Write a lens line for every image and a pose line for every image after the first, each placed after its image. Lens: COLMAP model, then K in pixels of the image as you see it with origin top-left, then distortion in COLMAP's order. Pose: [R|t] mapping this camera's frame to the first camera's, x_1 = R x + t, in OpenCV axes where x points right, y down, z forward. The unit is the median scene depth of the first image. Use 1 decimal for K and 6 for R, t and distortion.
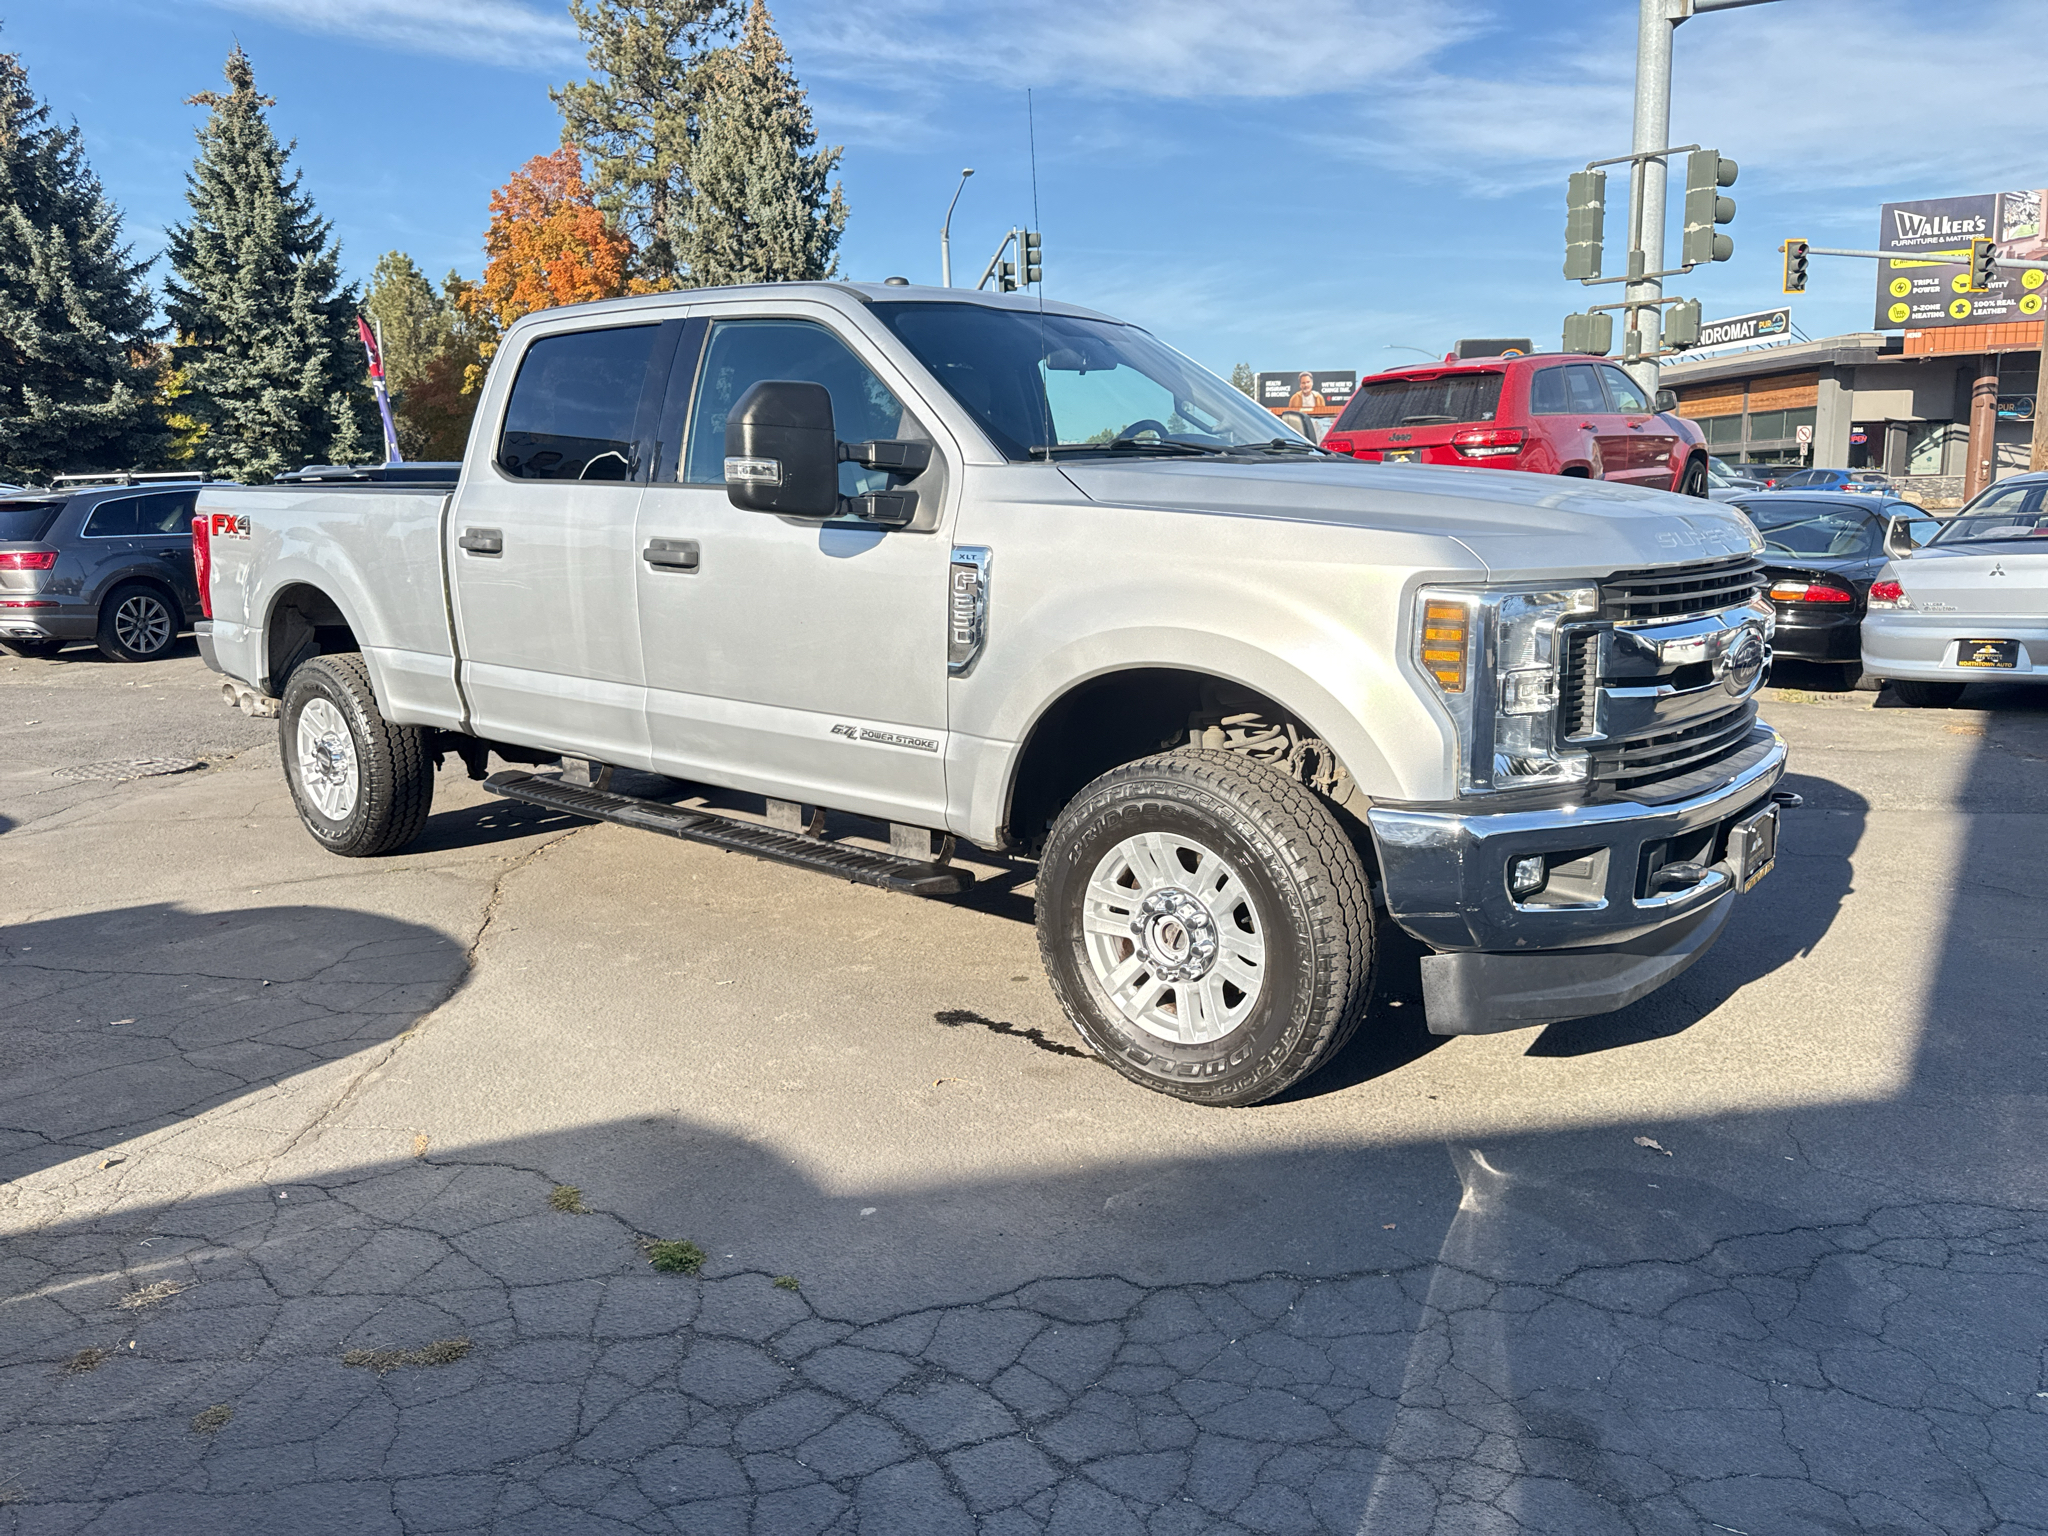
lens RADIAL K [[1454.2, 0, 1018.9], [0, 1454.2, 782.5], [0, 0, 1]] dist [0.022650, -0.016655]
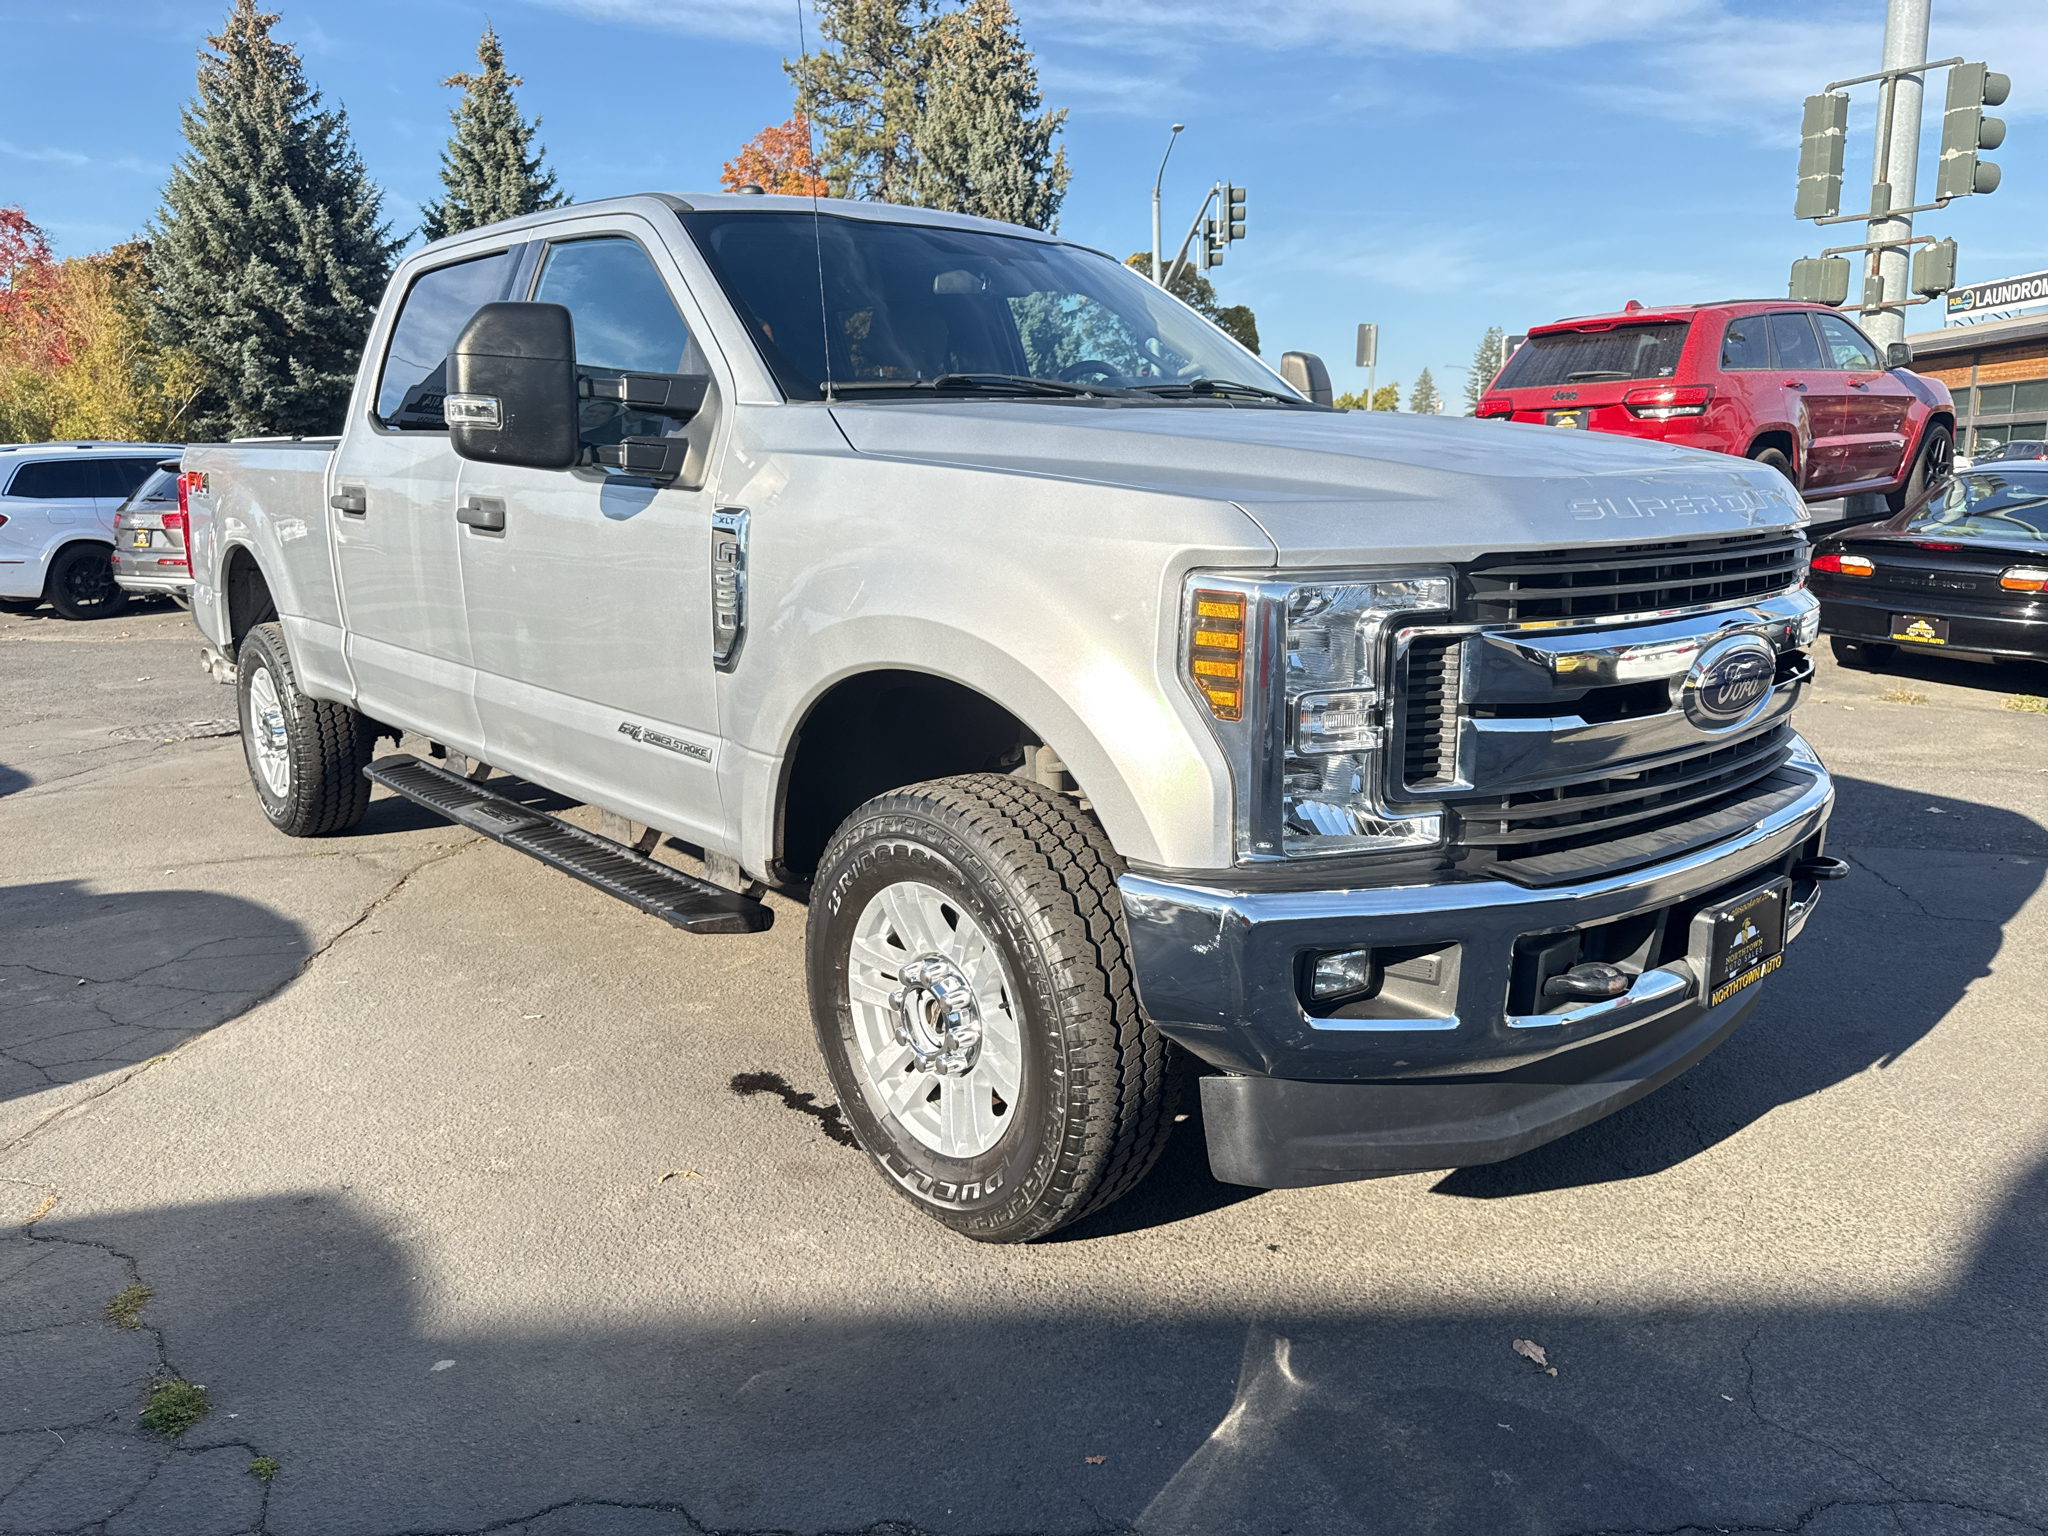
lens RADIAL K [[1459.5, 0, 1026.8], [0, 1459.5, 779.2], [0, 0, 1]] dist [0.017214, -0.011548]
pose [[0.988406, 0.037423, -0.147148, 0.060016], [-0.034924, 0.999199, 0.019535, -0.008456], [0.147761, -0.014169, 0.988922, 0.054399]]
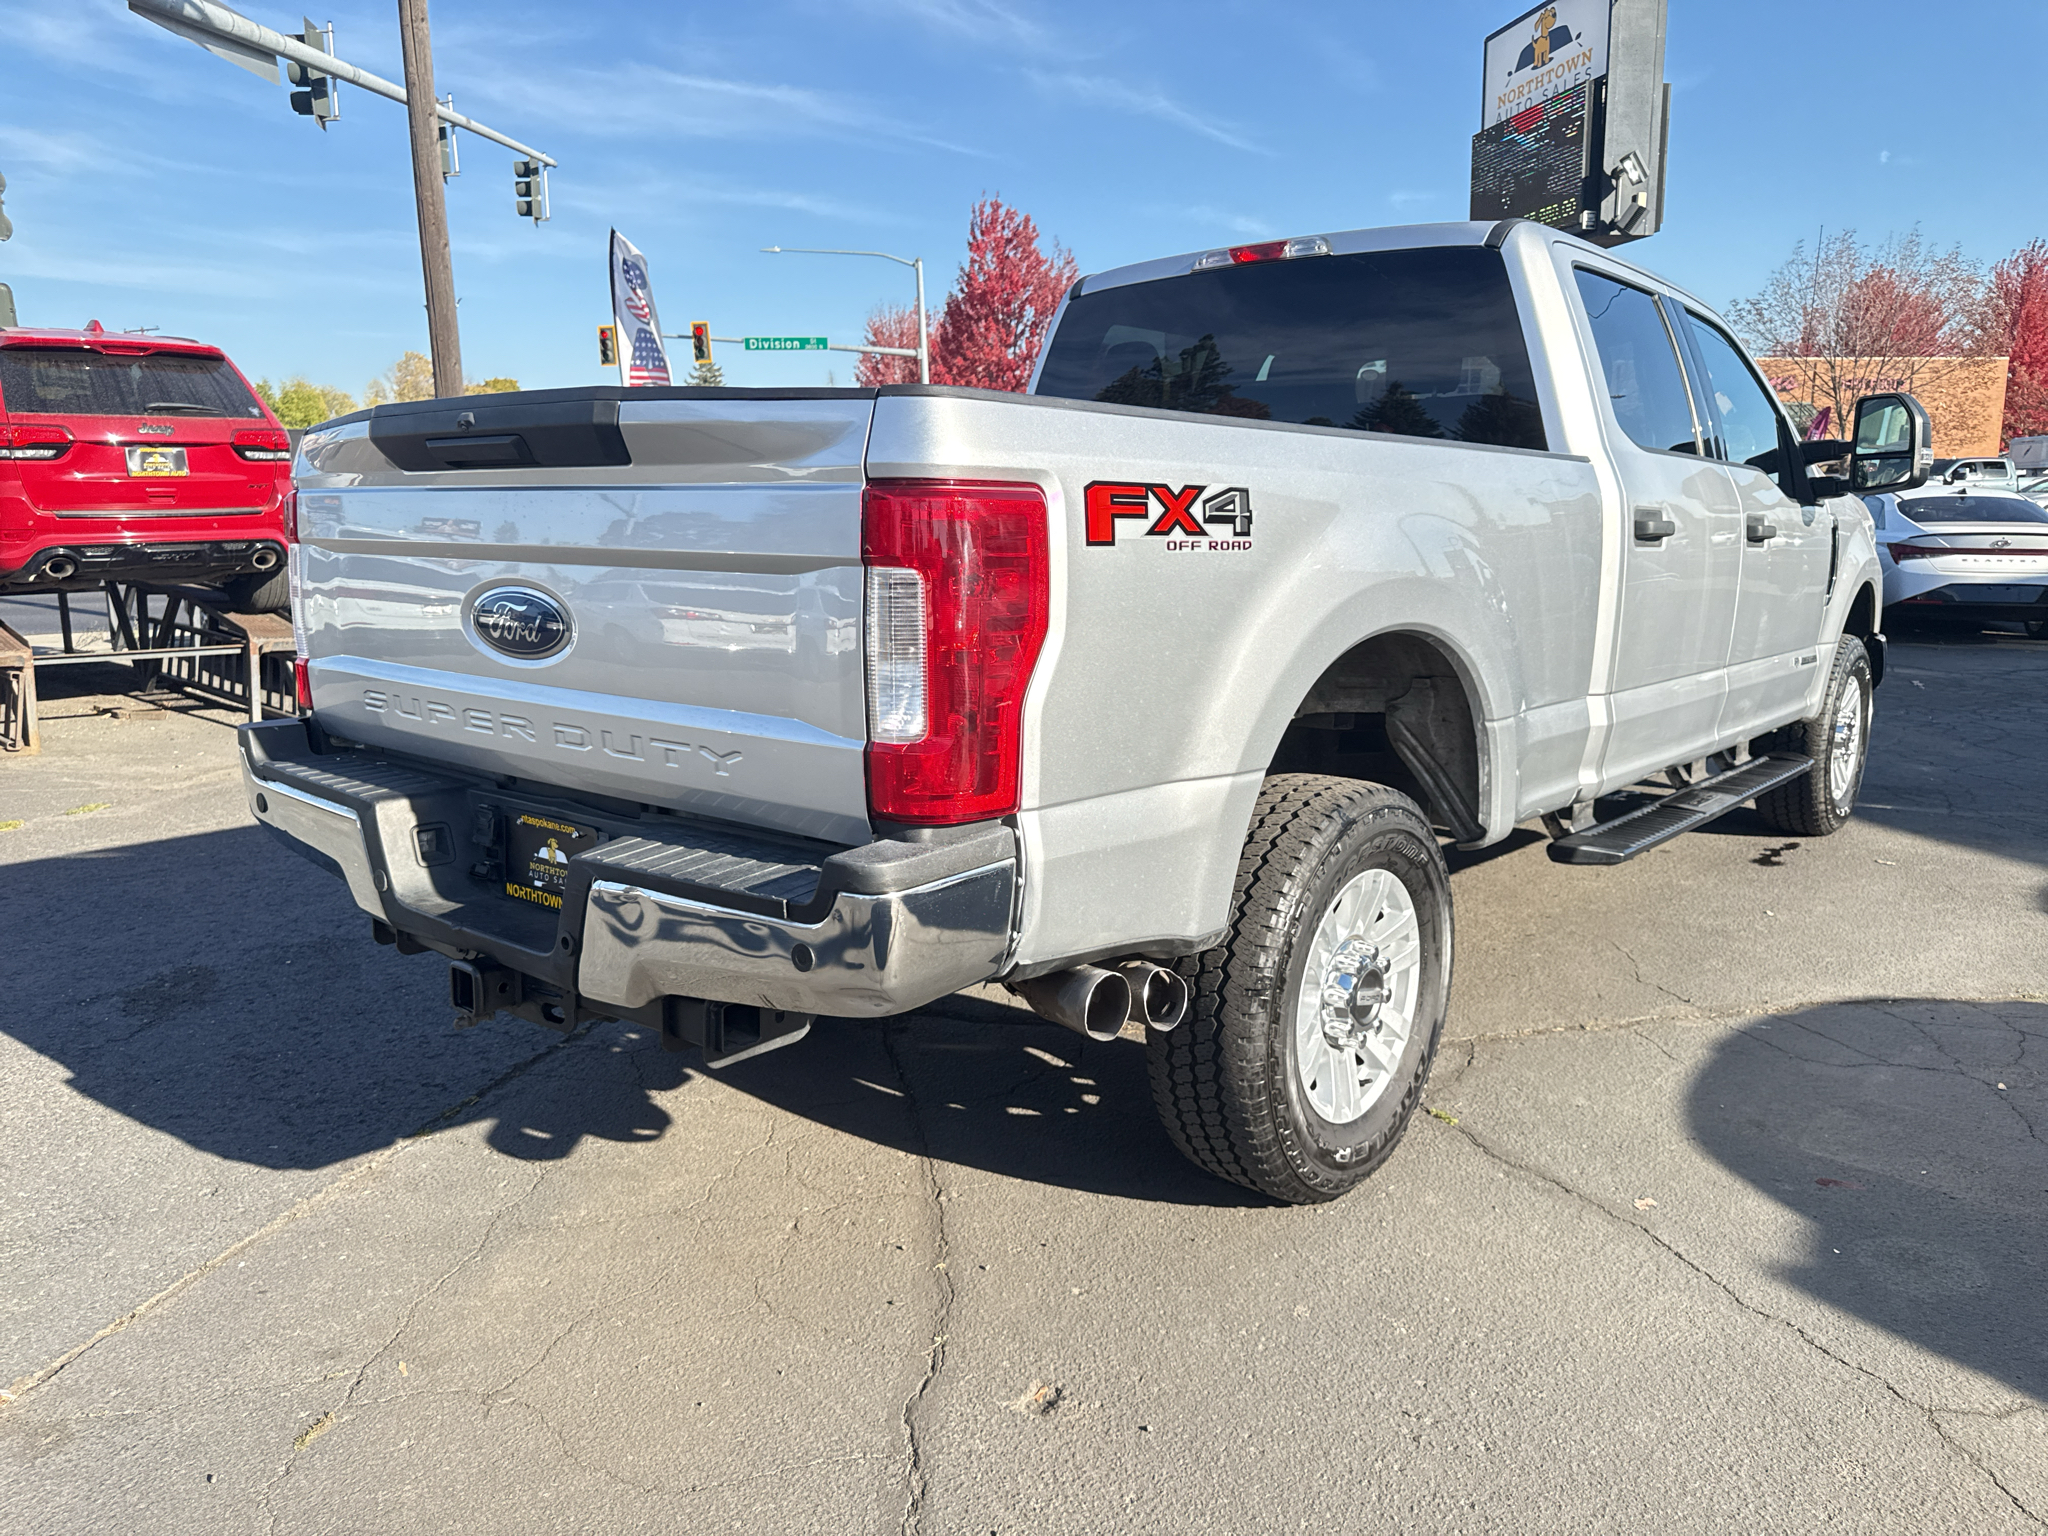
lens RADIAL K [[1462.2, 0, 1029.4], [0, 1462.2, 774.1], [0, 0, 1]] dist [0.007632, -0.002577]
pose [[0.007114, -0.162210, 0.986731, -0.376049], [0.198057, 0.967436, 0.157610, -0.073802], [-0.980165, 0.194308, 0.039009, 0.431732]]
